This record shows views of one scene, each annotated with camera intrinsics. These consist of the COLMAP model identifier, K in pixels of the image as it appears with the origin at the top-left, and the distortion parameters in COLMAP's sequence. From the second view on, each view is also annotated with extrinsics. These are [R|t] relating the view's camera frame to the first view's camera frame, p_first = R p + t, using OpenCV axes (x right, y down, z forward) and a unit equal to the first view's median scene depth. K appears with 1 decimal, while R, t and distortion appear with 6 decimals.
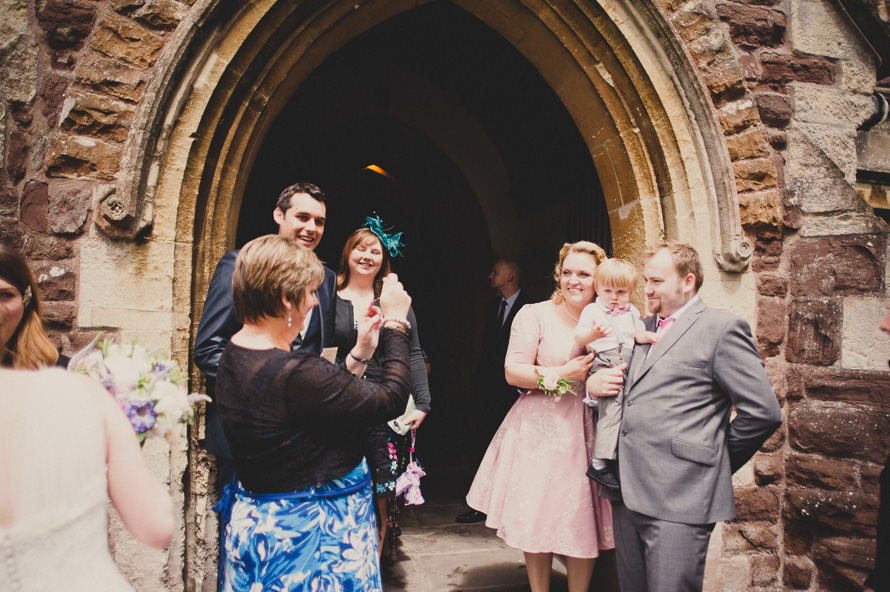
lens RADIAL K [[594.0, 0, 445.0], [0, 594.0, 296.0], [0, 0, 1]] dist [-0.083937, 0.065118]
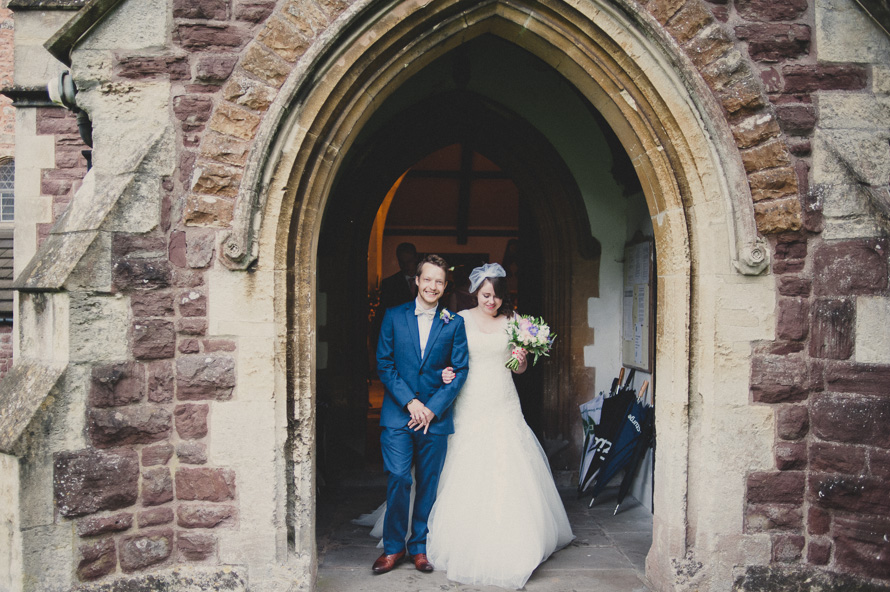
lens RADIAL K [[877.5, 0, 445.0], [0, 877.5, 296.0], [0, 0, 1]] dist [-0.066364, -0.002324]
pose [[0.982613, -0.022627, -0.184281, 0.232776], [0.027194, 0.999382, 0.022291, -0.054874], [0.183663, -0.026914, 0.982621, -0.721715]]
